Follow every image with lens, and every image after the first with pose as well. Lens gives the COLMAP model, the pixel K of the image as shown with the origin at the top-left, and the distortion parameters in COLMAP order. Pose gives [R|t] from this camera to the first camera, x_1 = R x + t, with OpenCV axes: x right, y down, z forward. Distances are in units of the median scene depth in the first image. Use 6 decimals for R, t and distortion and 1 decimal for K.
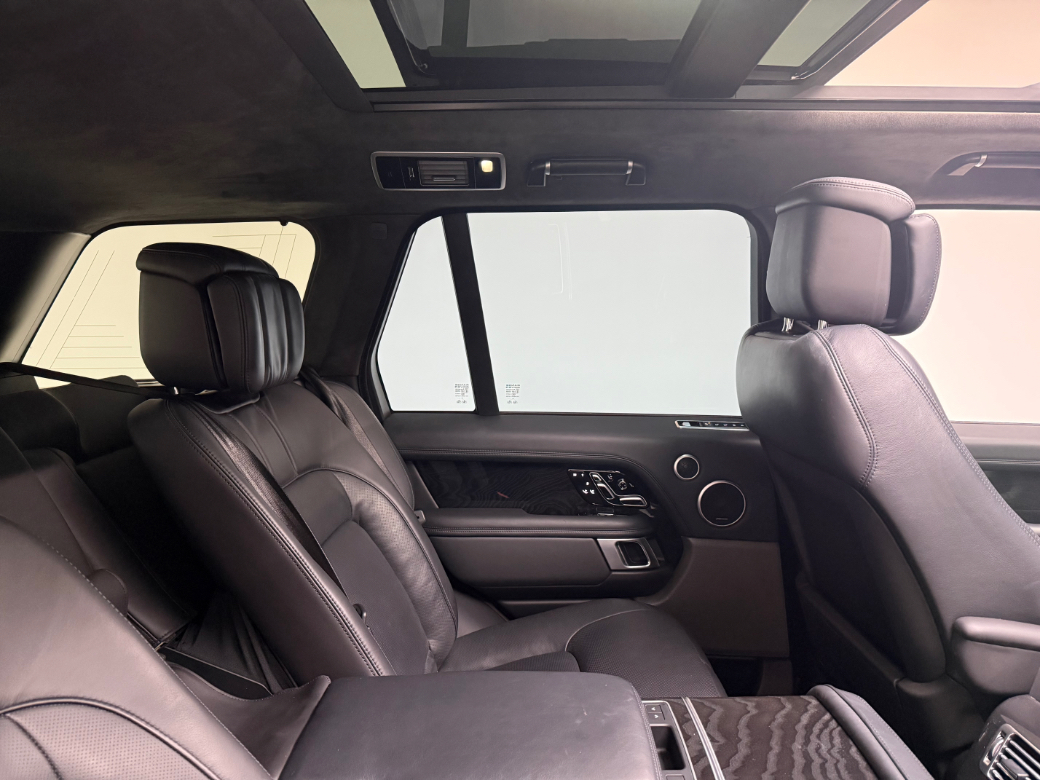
lens RADIAL K [[775.4, 0, 513.7], [0, 775.4, 386.9], [0, 0, 1]] dist [0.032579, -0.009308]
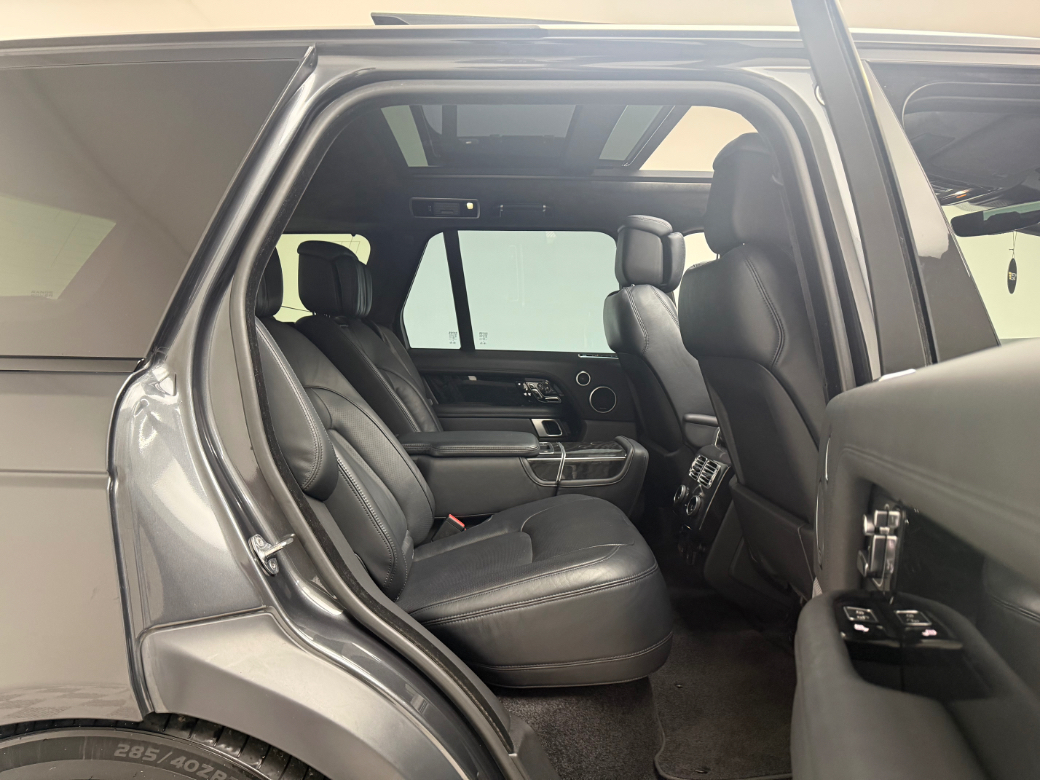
lens RADIAL K [[775.4, 0, 526.5], [0, 775.4, 394.2], [0, 0, 1]] dist [0.032579, -0.009308]
pose [[0.998655, 0.003679, 0.051725, 0.006837], [-0.002251, 0.999615, -0.027644, 0.204991], [-0.051807, 0.027490, 0.998279, -0.797755]]
